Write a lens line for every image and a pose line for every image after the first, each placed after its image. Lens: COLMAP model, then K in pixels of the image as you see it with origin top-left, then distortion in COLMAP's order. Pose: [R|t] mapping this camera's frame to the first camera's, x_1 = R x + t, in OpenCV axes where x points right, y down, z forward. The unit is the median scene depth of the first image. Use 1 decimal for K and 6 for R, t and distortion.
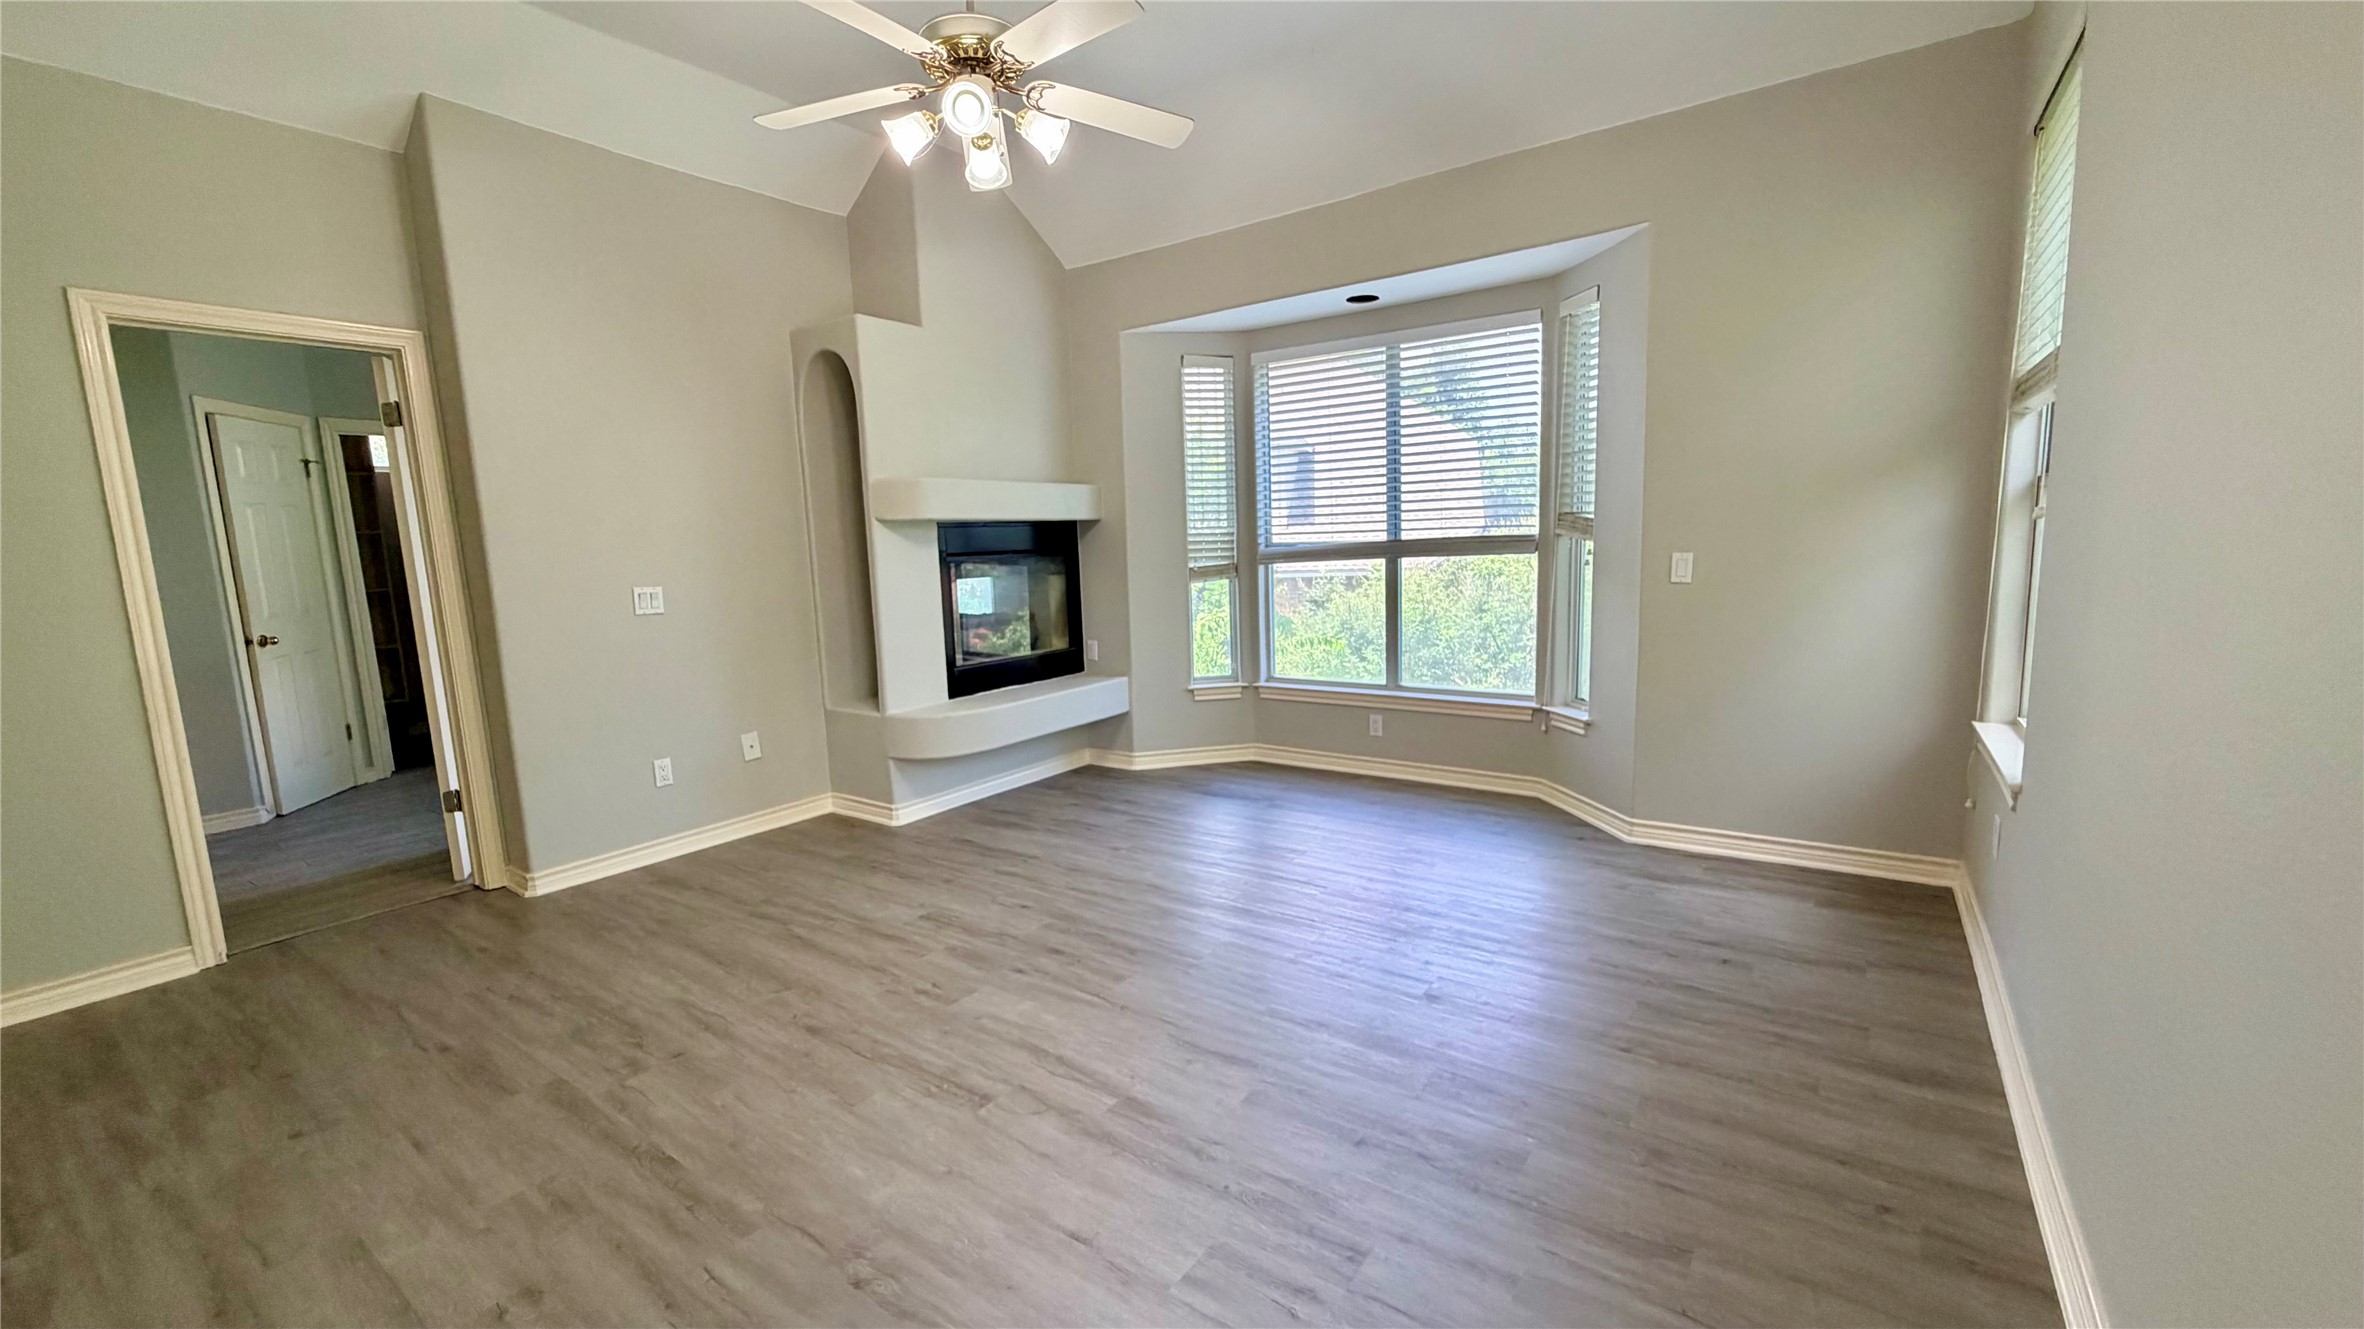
lens RADIAL K [[946.1, 0, 1175.3], [0, 946.1, 664.5], [0, 0, 1]] dist [0.000796, -0.000227]
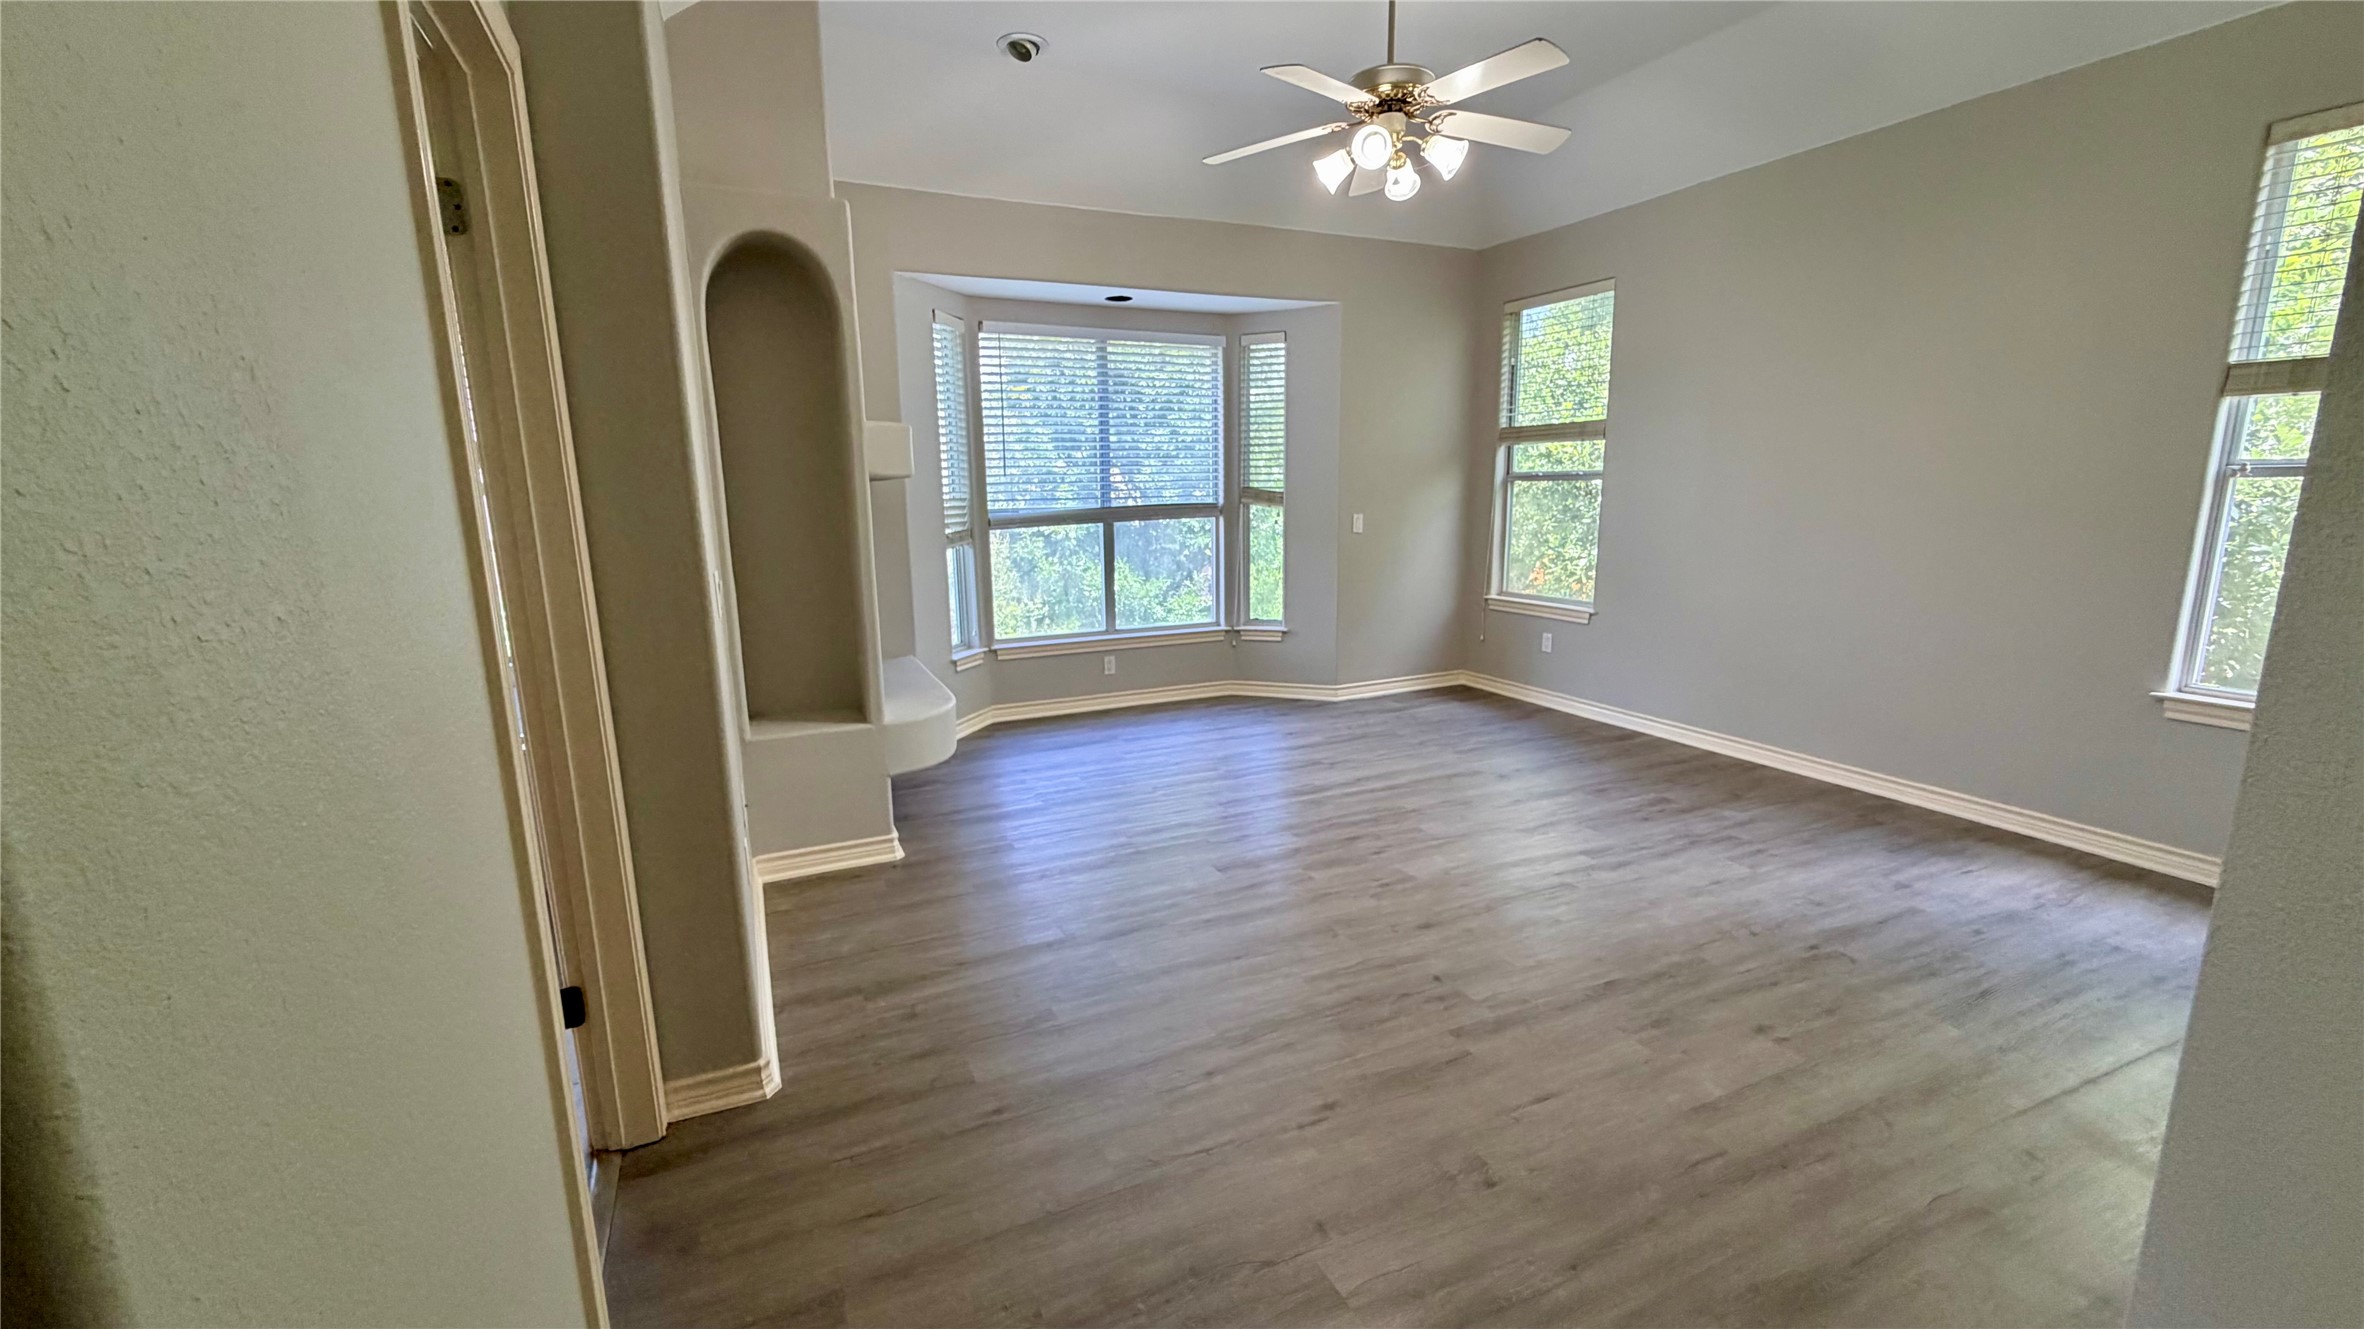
lens RADIAL K [[946.1, 0, 1175.3], [0, 946.1, 664.5], [0, 0, 1]] dist [0.000796, -0.000227]
pose [[0.491453, -0.138282, 0.859856, -1.031064], [0.115025, 0.988971, 0.093303, -0.050278], [-0.863275, 0.053051, 0.501939, 0.464912]]
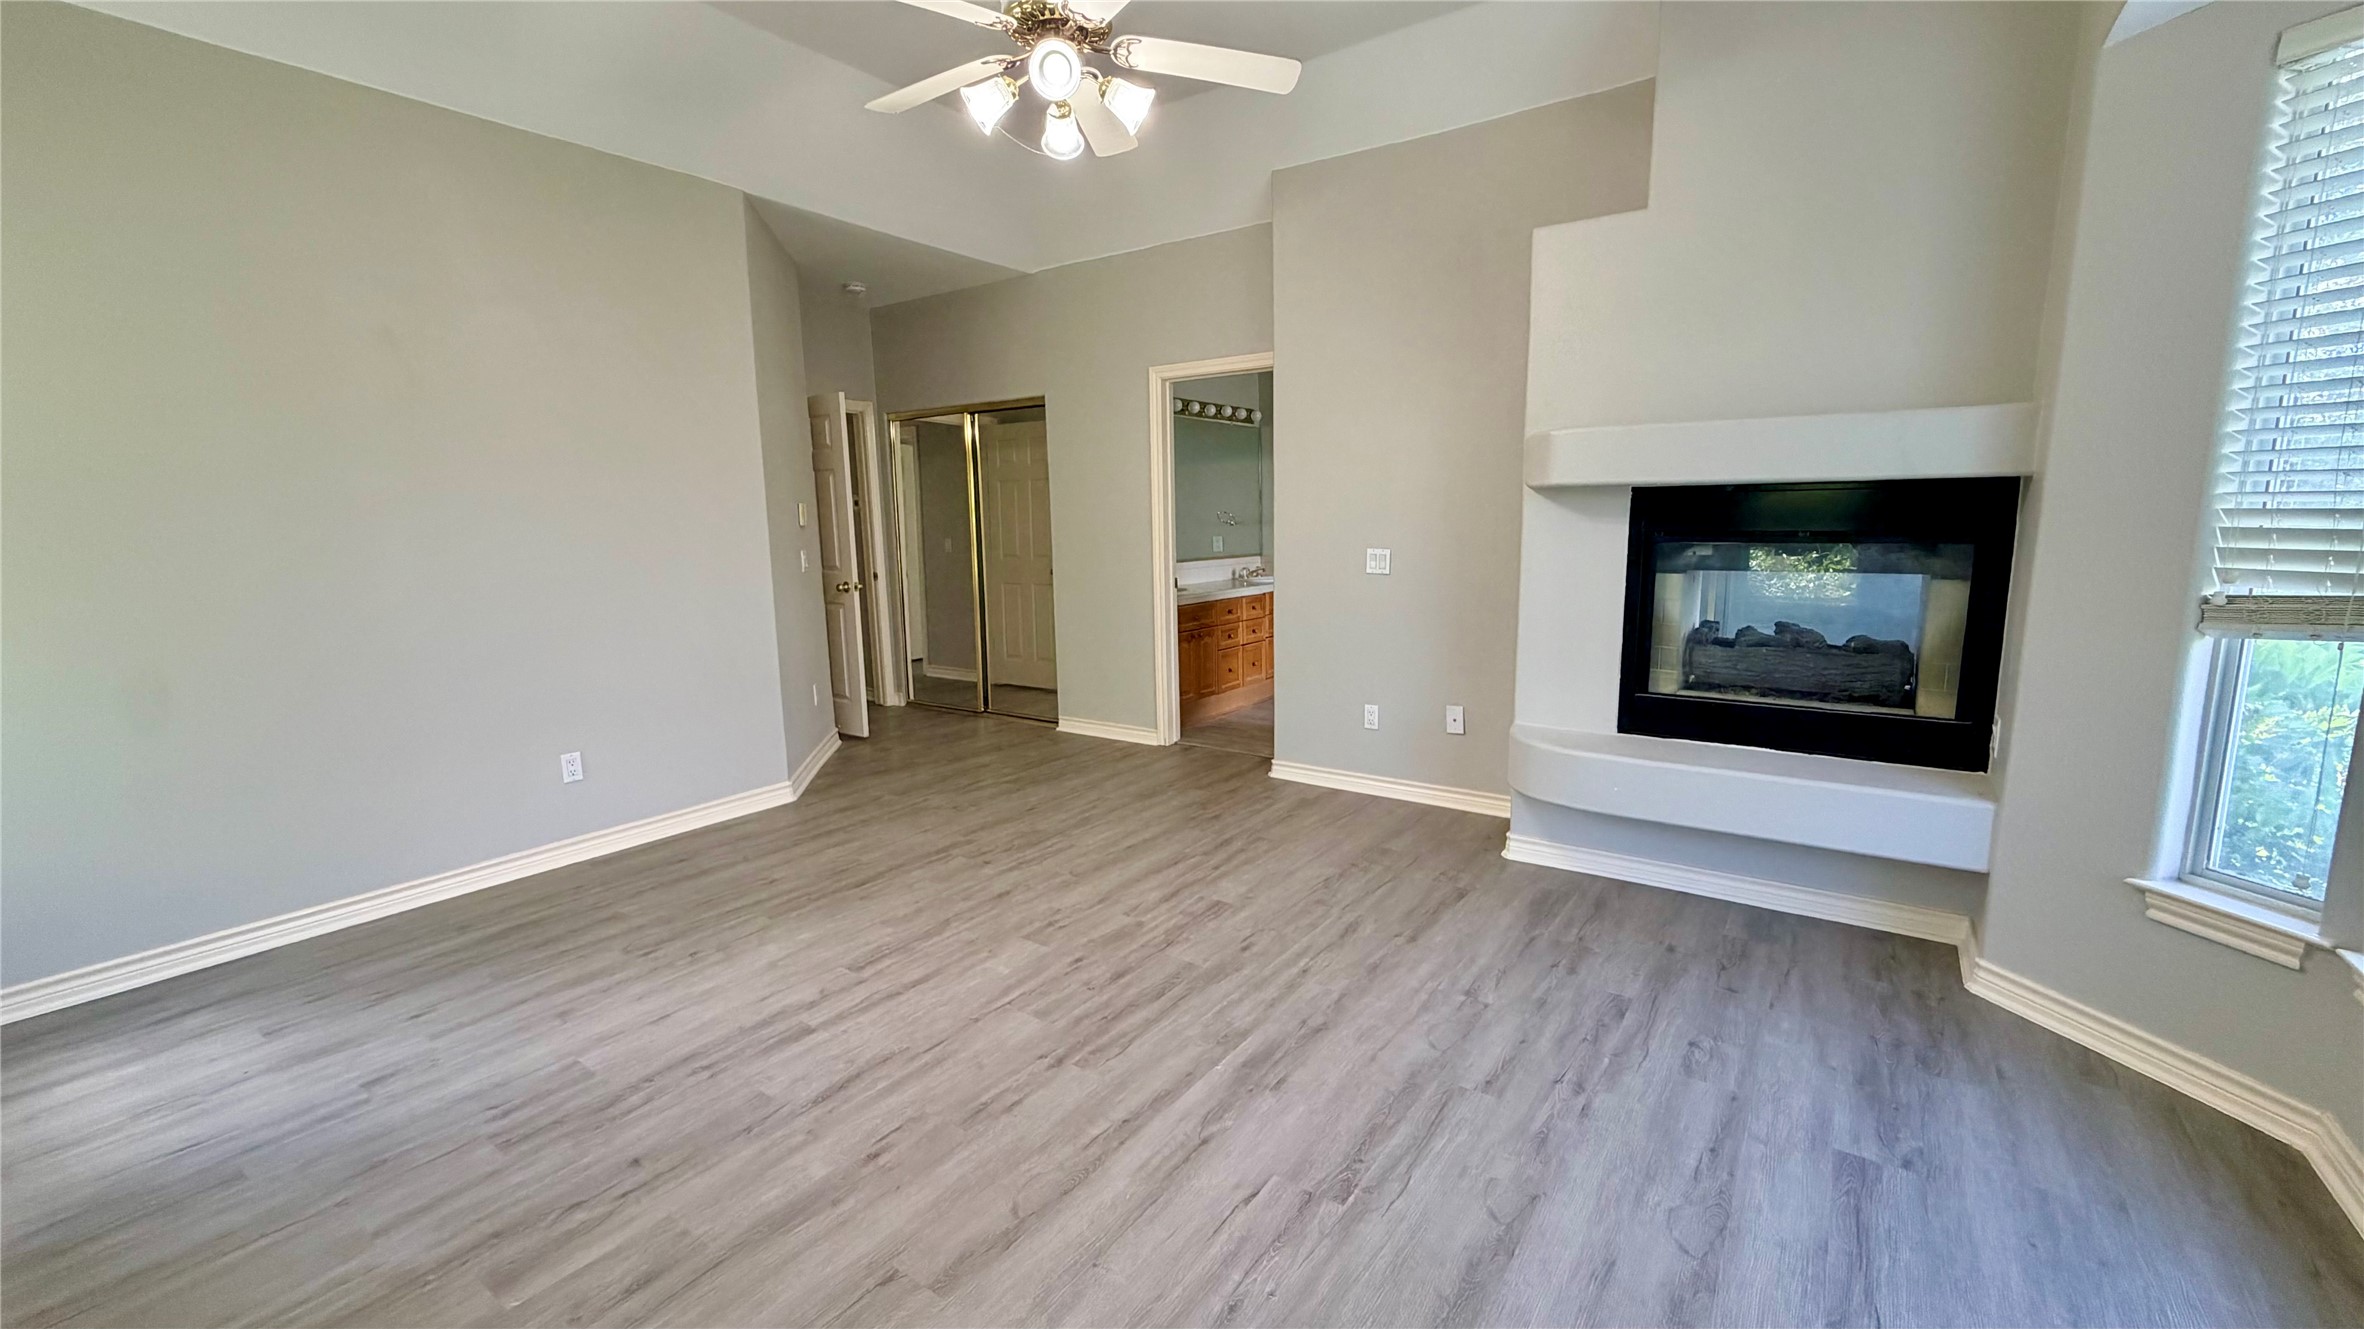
lens RADIAL K [[946.1, 0, 1175.3], [0, 946.1, 664.5], [0, 0, 1]] dist [0.000796, -0.000227]
pose [[0.003589, 0.189747, -0.981826, 0.589499], [-0.119159, 0.974918, 0.187976, -0.139827], [0.992869, 0.116319, 0.026110, 0.811861]]
